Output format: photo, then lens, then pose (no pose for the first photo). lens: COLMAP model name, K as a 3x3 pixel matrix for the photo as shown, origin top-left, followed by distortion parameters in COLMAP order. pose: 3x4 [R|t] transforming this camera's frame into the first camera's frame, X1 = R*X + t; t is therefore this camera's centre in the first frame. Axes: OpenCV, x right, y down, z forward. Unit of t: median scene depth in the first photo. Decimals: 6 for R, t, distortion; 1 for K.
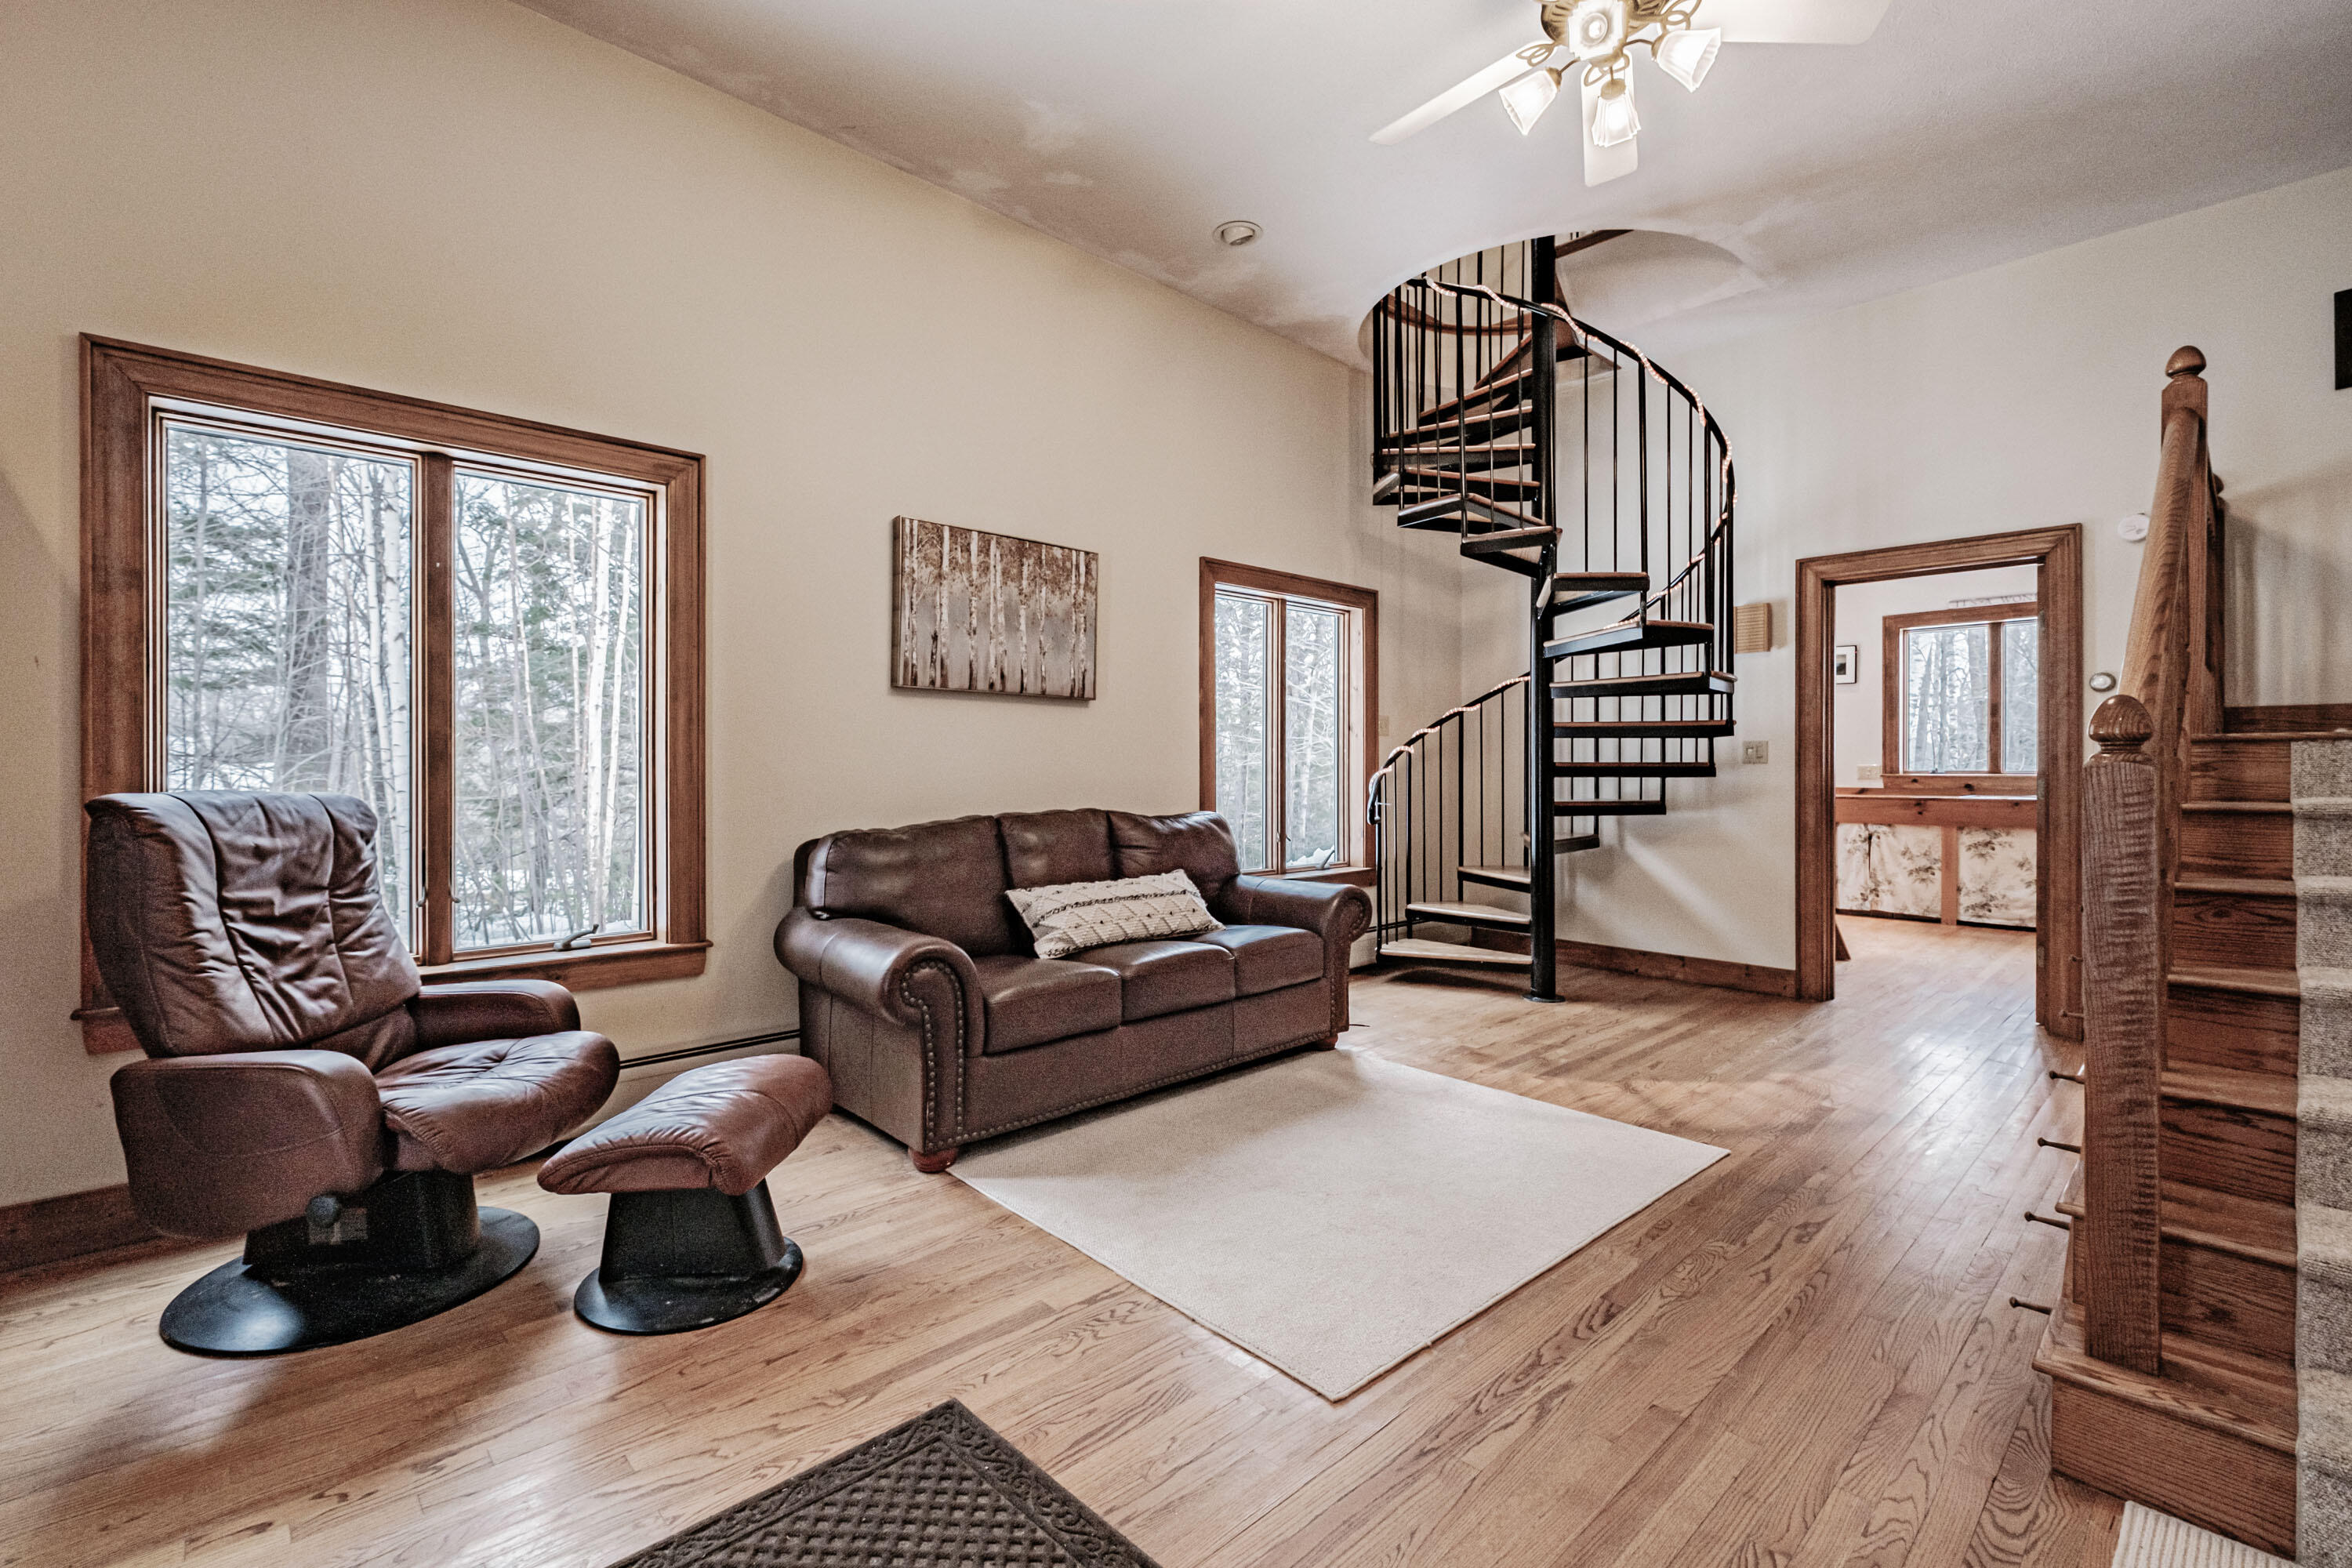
lens RADIAL K [[1036.2, 0, 1189.0], [0, 1036.2, 769.5], [0, 0, 1]] dist [0.006439, -0.004681]
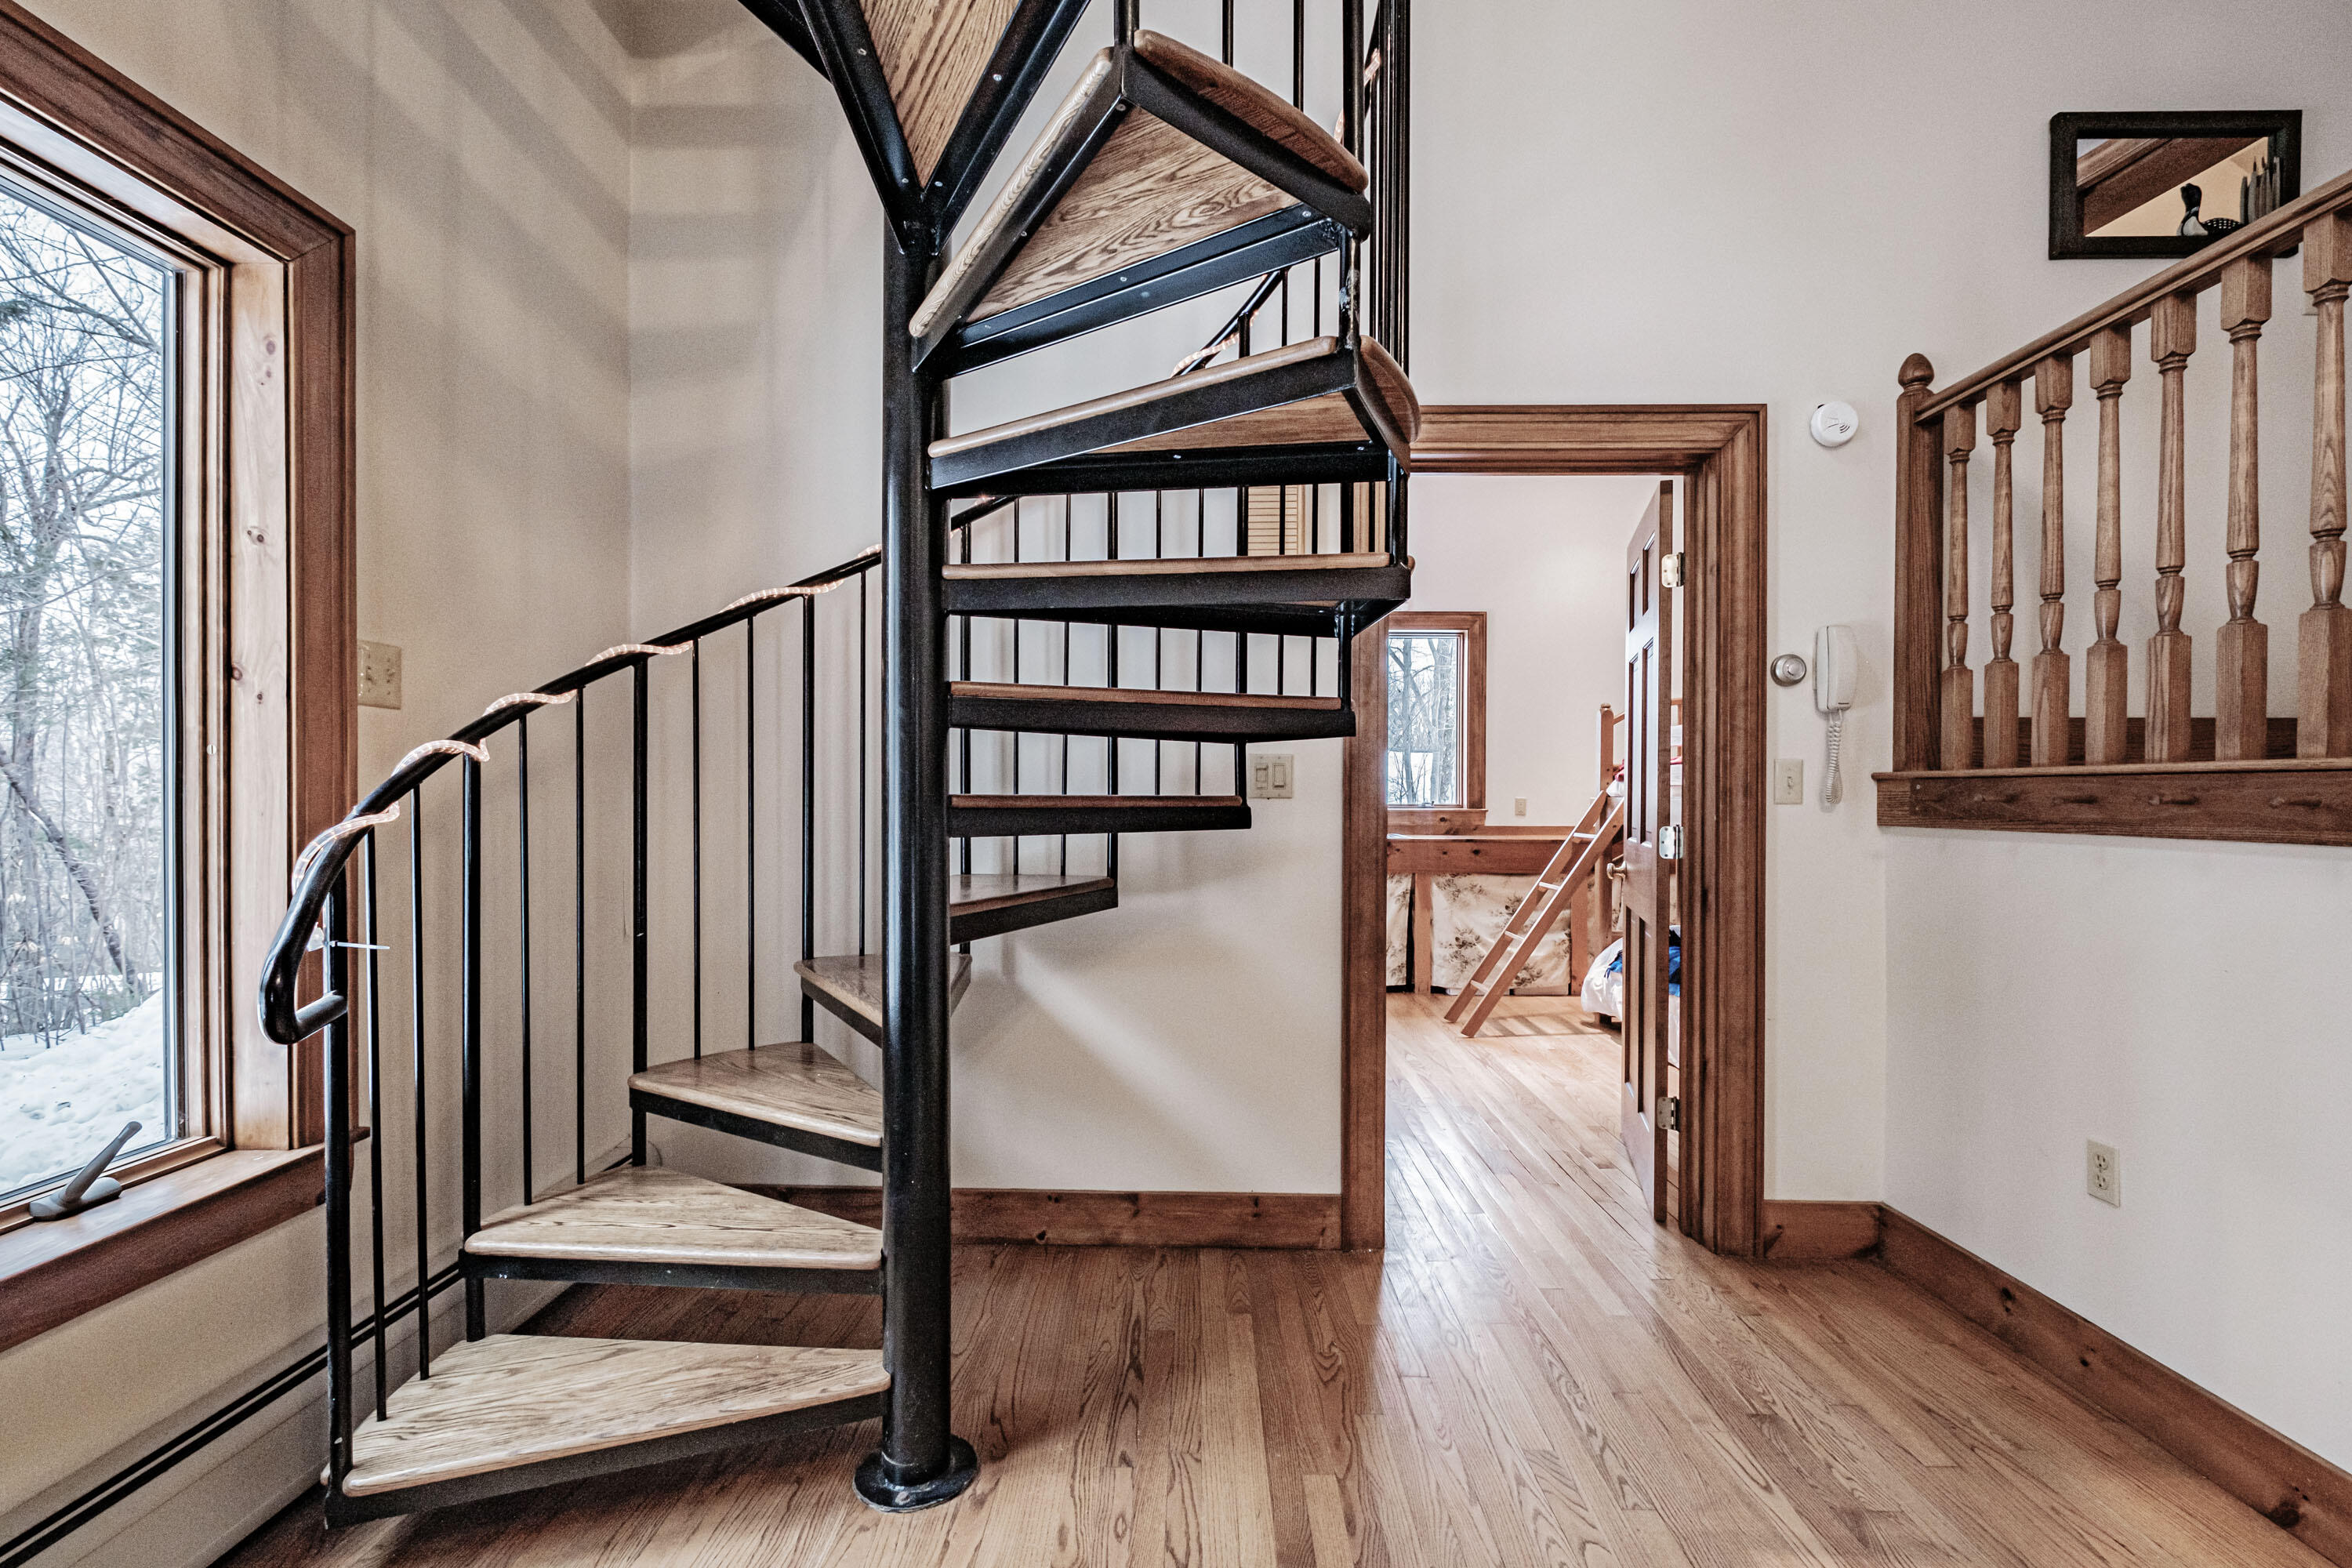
lens RADIAL K [[1036.2, 0, 1176.7], [0, 1036.2, 794.4], [0, 0, 1]] dist [0.006439, -0.004681]
pose [[0.709841, 0.003675, 0.704352, 0.154882], [-0.000578, 0.999989, -0.004635, -0.005231], [-0.704362, 0.002883, 0.709836, 0.676374]]
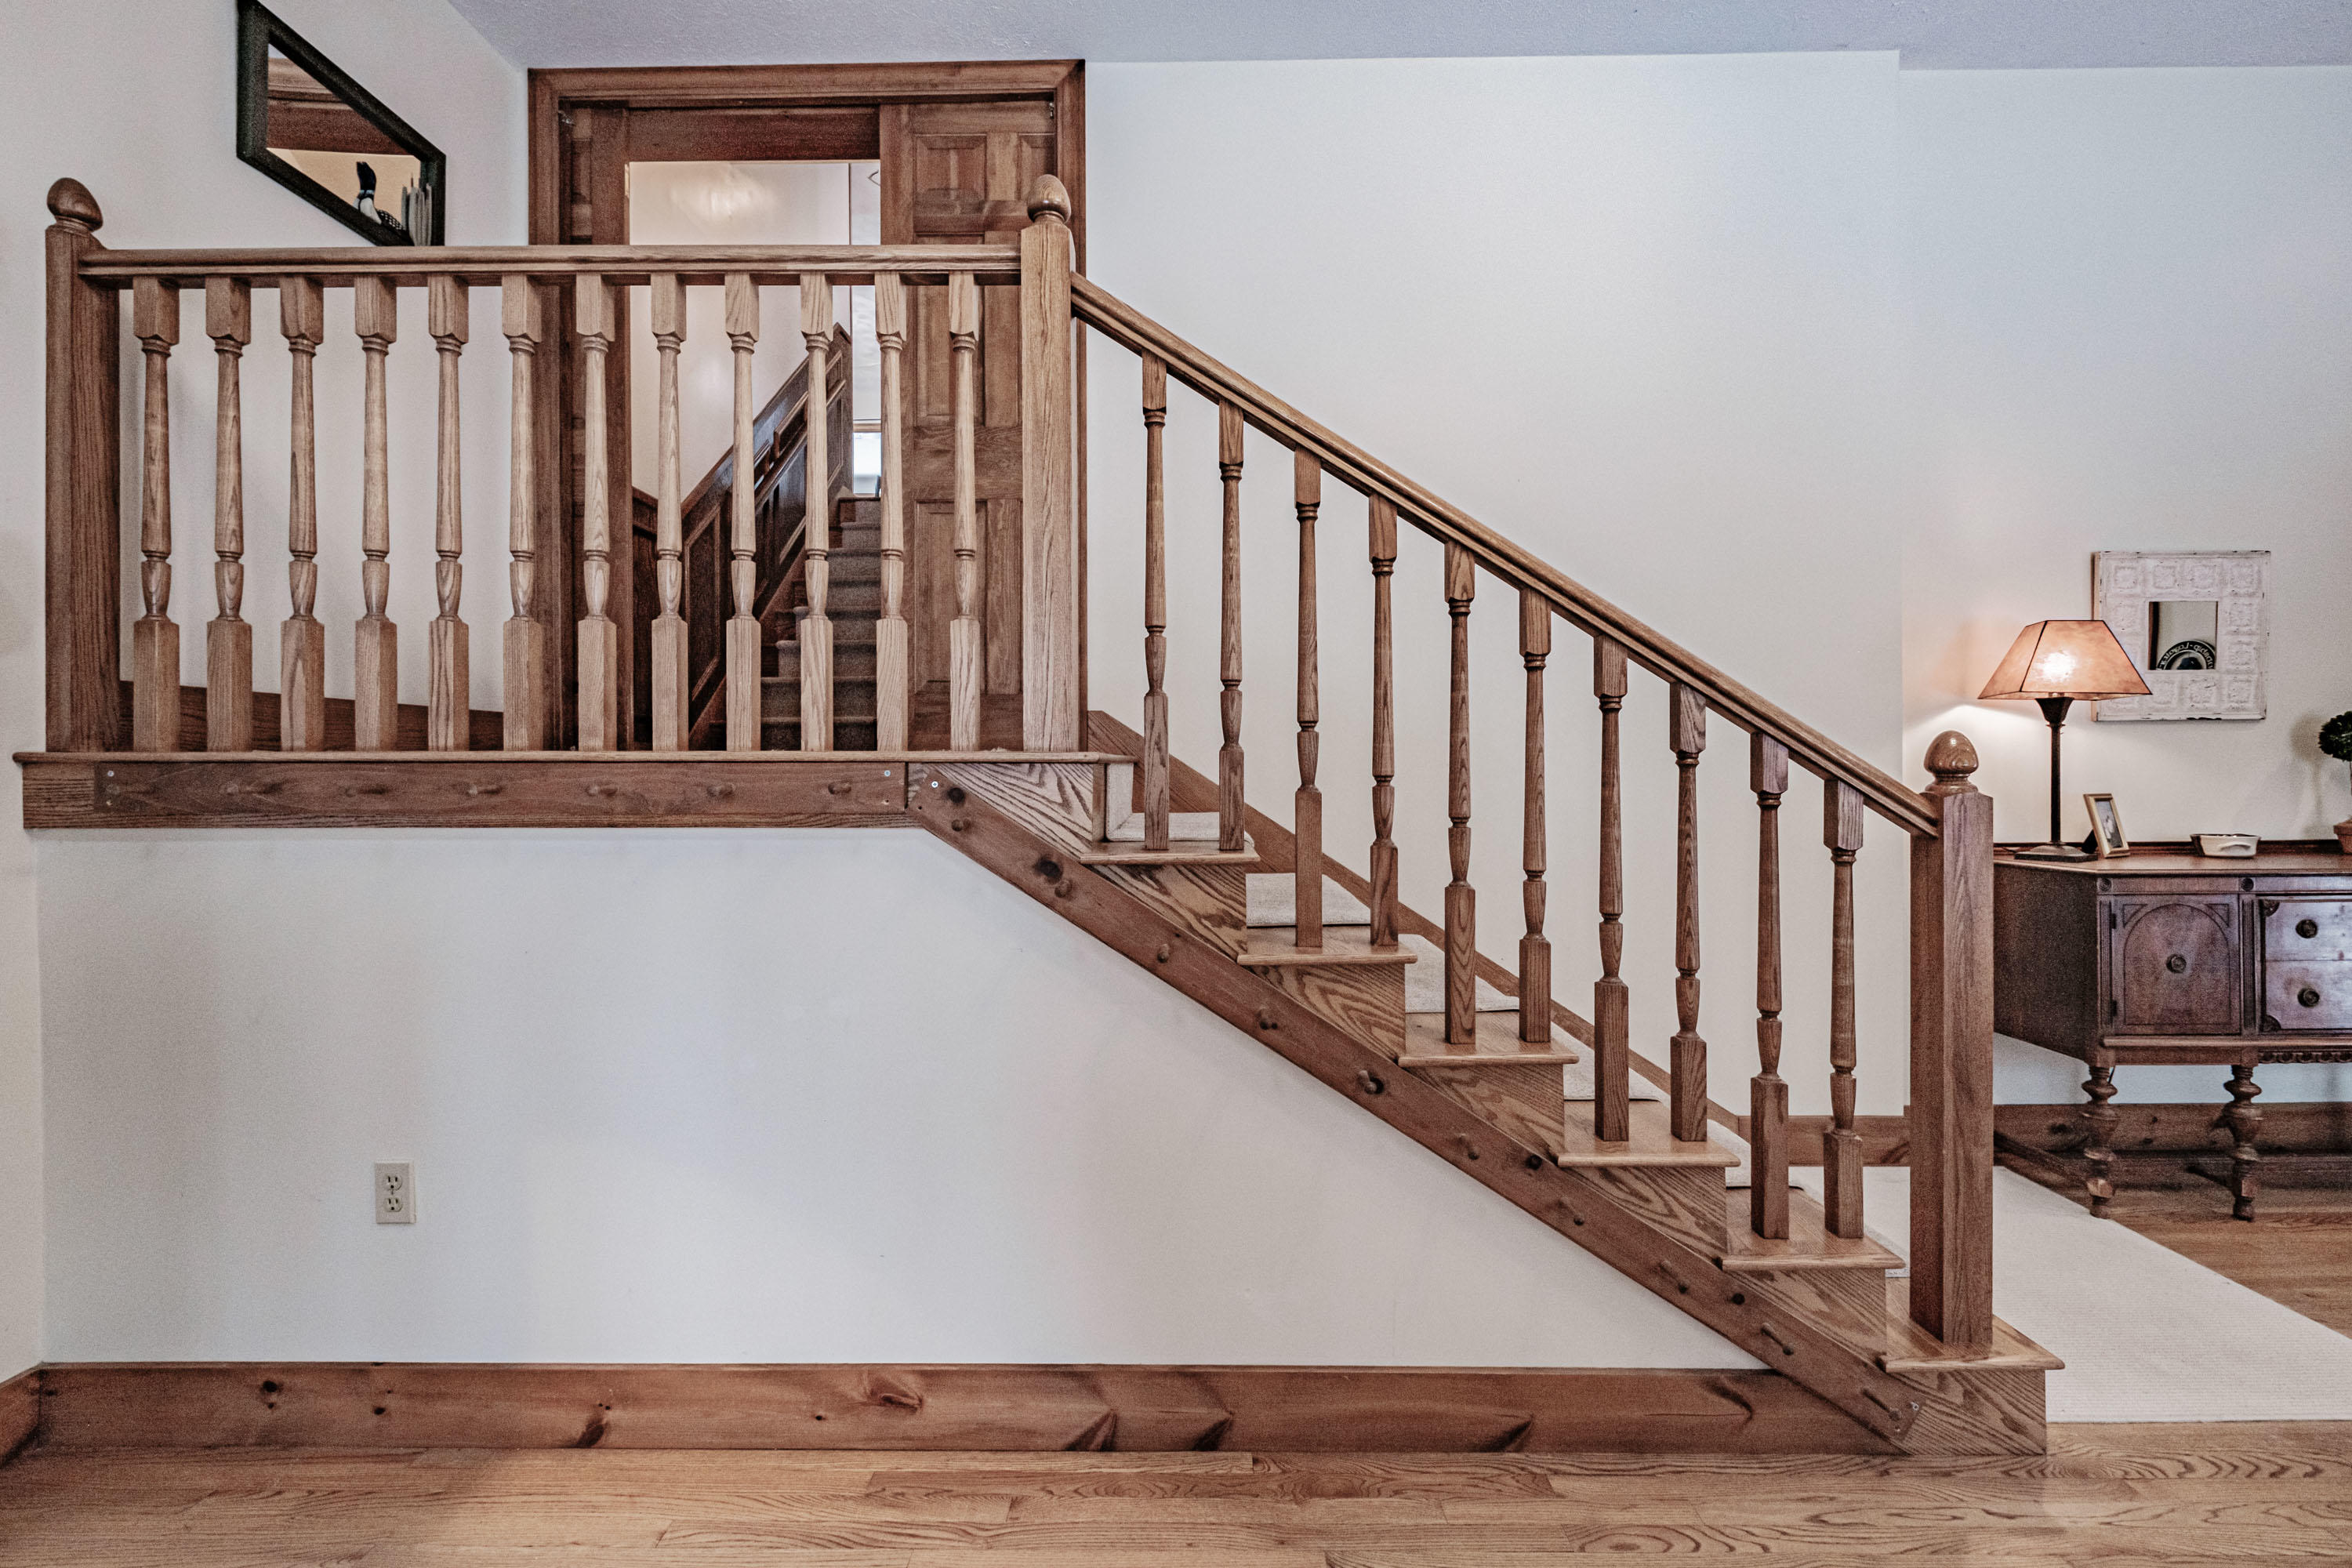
lens RADIAL K [[1036.2, 0, 1154.5], [0, 1036.2, 769.9], [0, 0, 1]] dist [0.006439, -0.004681]
pose [[-0.709421, 0.001263, 0.704784, 0.234615], [0.007104, 0.999960, 0.005358, -0.011803], [-0.704749, 0.008807, -0.709402, 0.774630]]
